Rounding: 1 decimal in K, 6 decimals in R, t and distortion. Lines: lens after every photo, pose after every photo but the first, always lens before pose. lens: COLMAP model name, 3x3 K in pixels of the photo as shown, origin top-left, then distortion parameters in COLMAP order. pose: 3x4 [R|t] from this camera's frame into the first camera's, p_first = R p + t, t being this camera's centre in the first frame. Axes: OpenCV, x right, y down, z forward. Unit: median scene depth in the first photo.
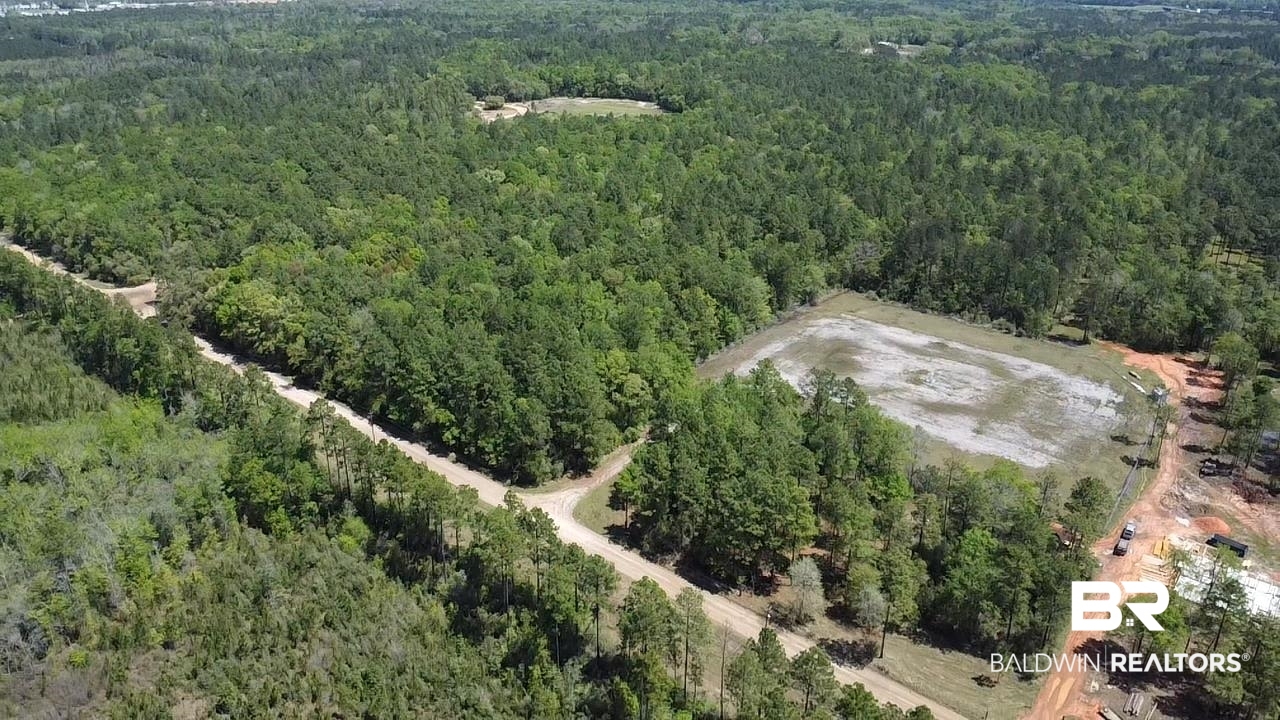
lens RADIAL K [[918.9, 0, 640.0], [0, 918.9, 360.0], [0, 0, 1]] dist [-0.028812, -0.006069]
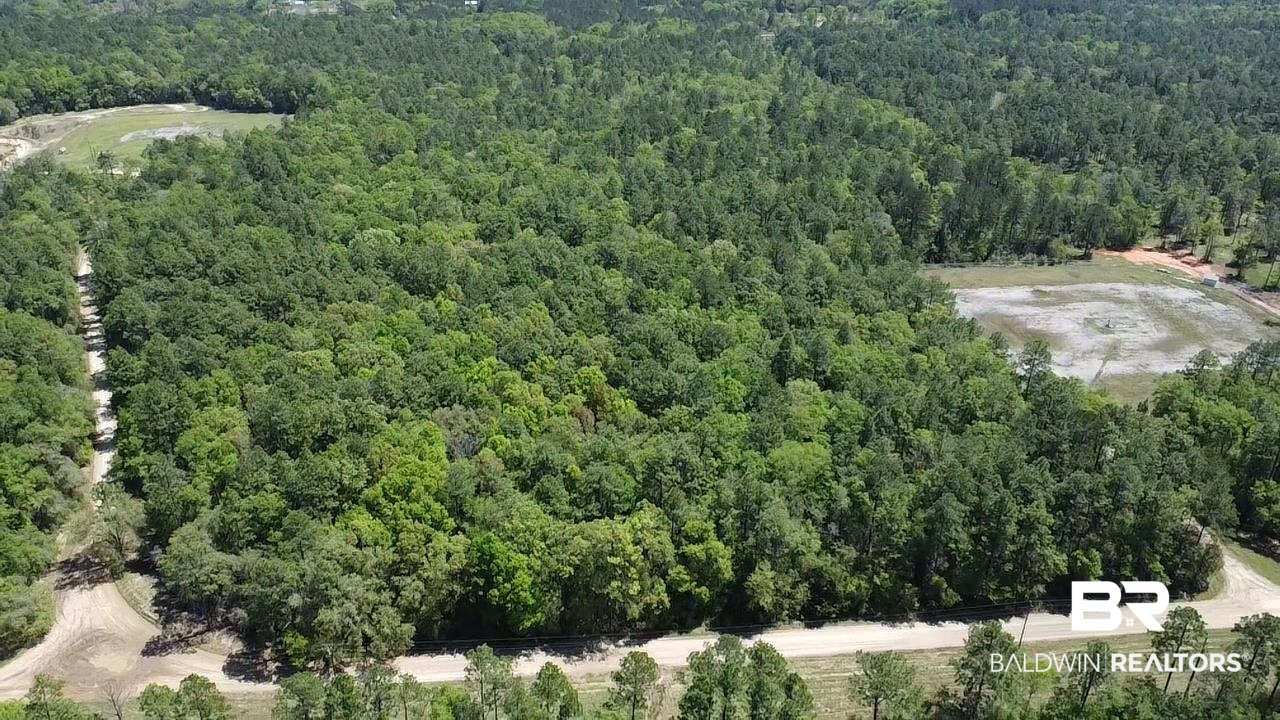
lens RADIAL K [[918.9, 0, 640.0], [0, 918.9, 360.0], [0, 0, 1]] dist [-0.028812, -0.006069]
pose [[0.719878, -0.316473, 0.617755, -0.263597], [0.283542, 0.946442, 0.154442, -0.092883], [-0.633546, 0.063980, 0.771055, 0.200327]]
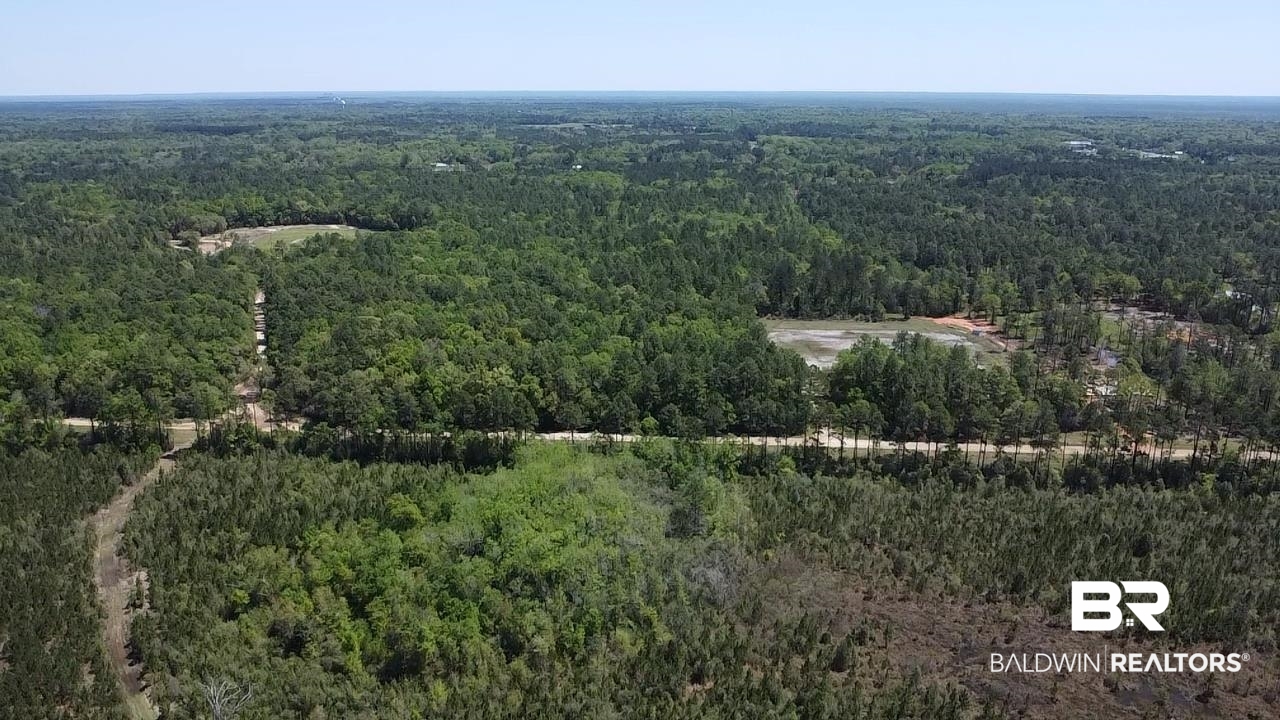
lens RADIAL K [[918.9, 0, 640.0], [0, 918.9, 360.0], [0, 0, 1]] dist [-0.028812, -0.006069]
pose [[0.816511, -0.168644, 0.552149, -0.331053], [0.236970, 0.970006, -0.054157, 0.011109], [-0.526455, 0.175062, 0.831985, -0.037533]]
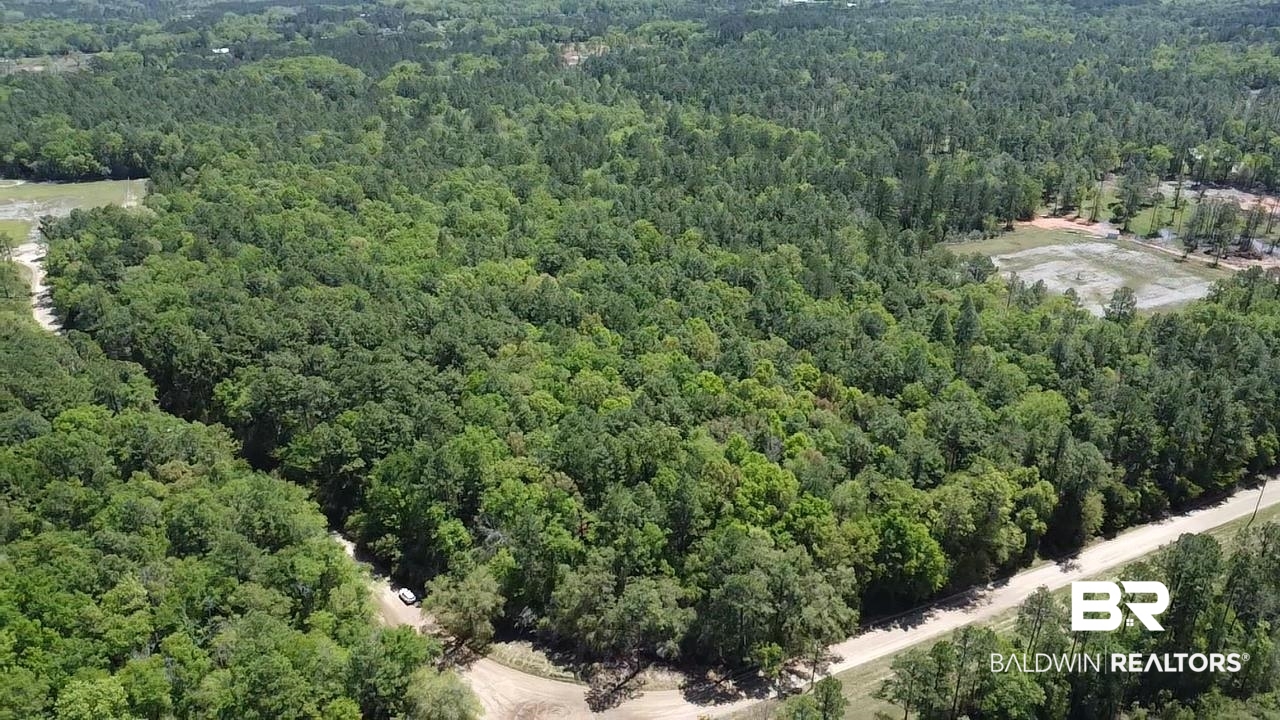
lens RADIAL K [[918.9, 0, 640.0], [0, 918.9, 360.0], [0, 0, 1]] dist [-0.028812, -0.006069]
pose [[0.446038, -0.387216, 0.806916, -0.369074], [0.373479, 0.899847, 0.225364, -0.141537], [-0.813366, 0.200845, 0.545983, 0.305931]]
